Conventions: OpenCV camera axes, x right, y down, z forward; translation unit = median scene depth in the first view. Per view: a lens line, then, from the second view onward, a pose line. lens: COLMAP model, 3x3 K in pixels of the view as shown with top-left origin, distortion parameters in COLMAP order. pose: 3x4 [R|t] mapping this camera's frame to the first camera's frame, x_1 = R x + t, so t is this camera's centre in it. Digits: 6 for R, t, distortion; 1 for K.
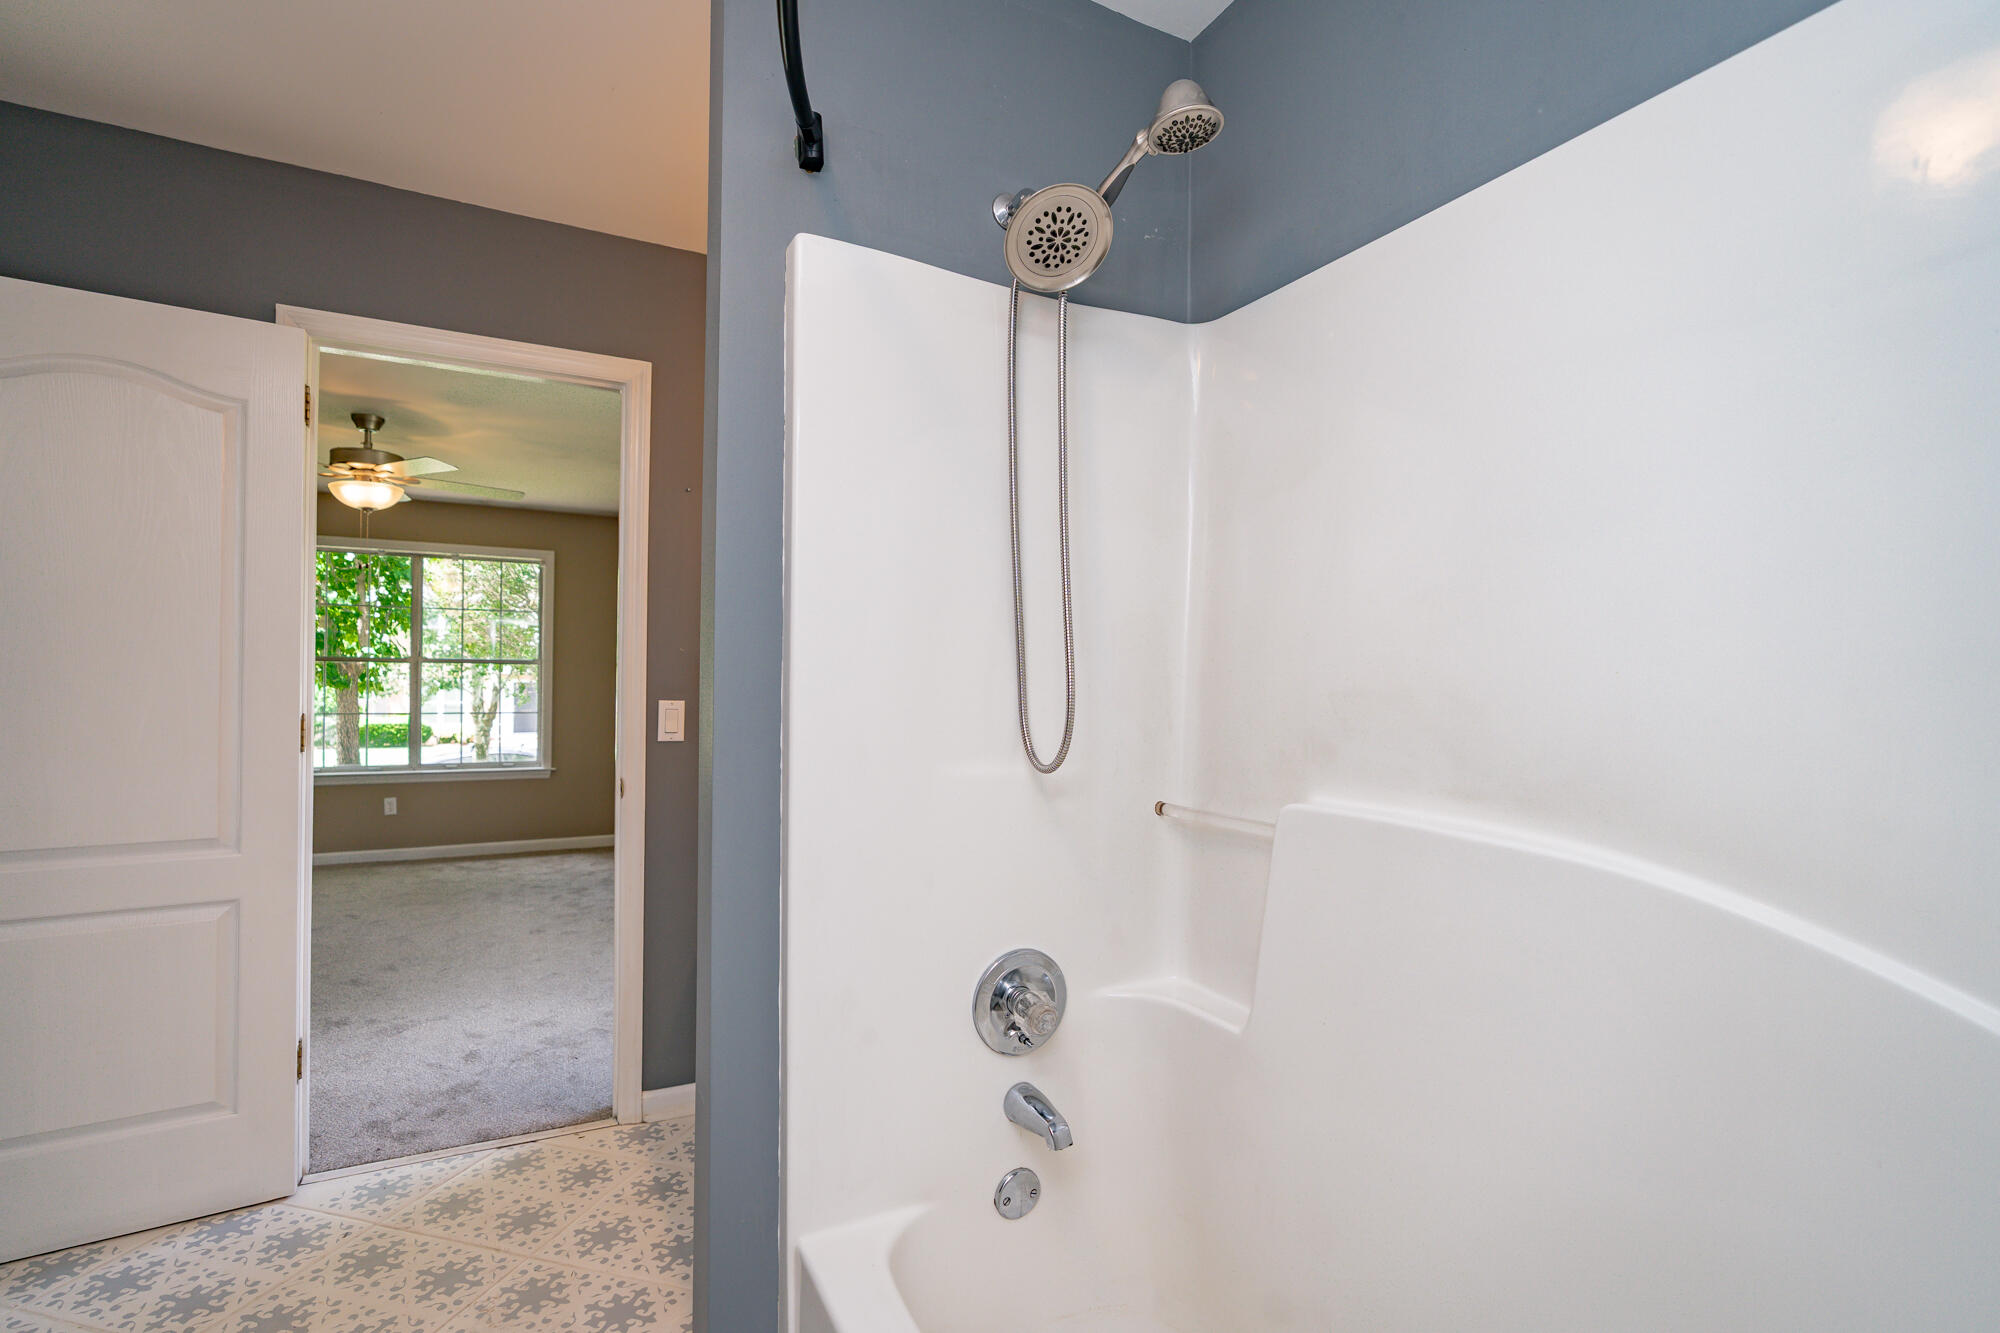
lens RADIAL K [[914.9, 0, 1000.0], [0, 914.9, 666.5], [0, 0, 1]] dist [-0.001255, 0.000623]
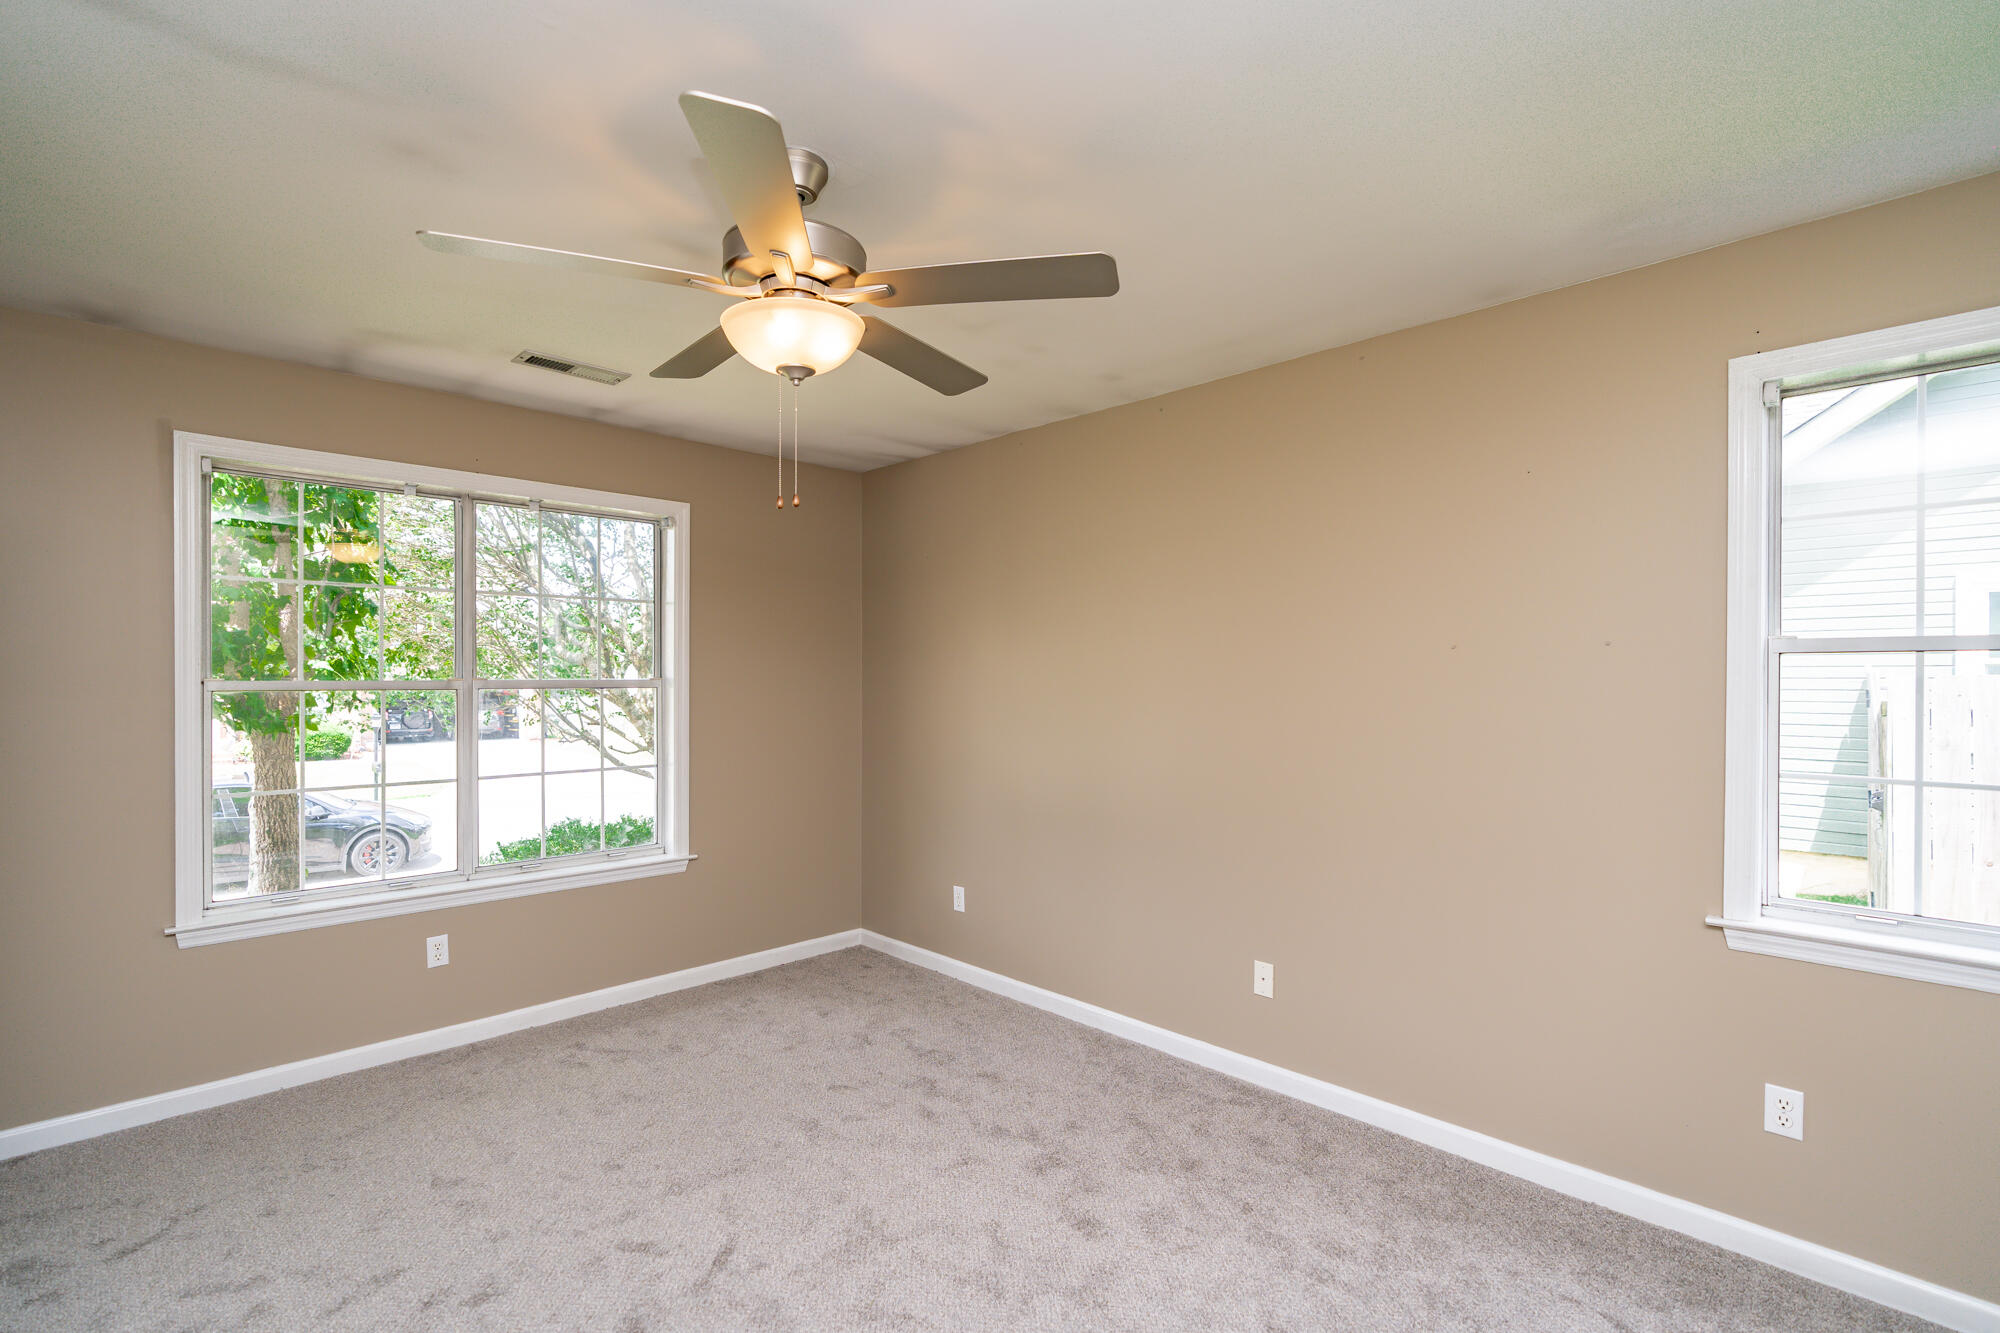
lens RADIAL K [[914.9, 0, 1000.0], [0, 914.9, 666.5], [0, 0, 1]] dist [-0.001255, 0.000623]
pose [[0.955025, -0.004842, 0.296485, -1.308393], [0.002187, 0.999954, 0.009286, -0.057943], [-0.296517, -0.008220, 0.954992, 0.974562]]
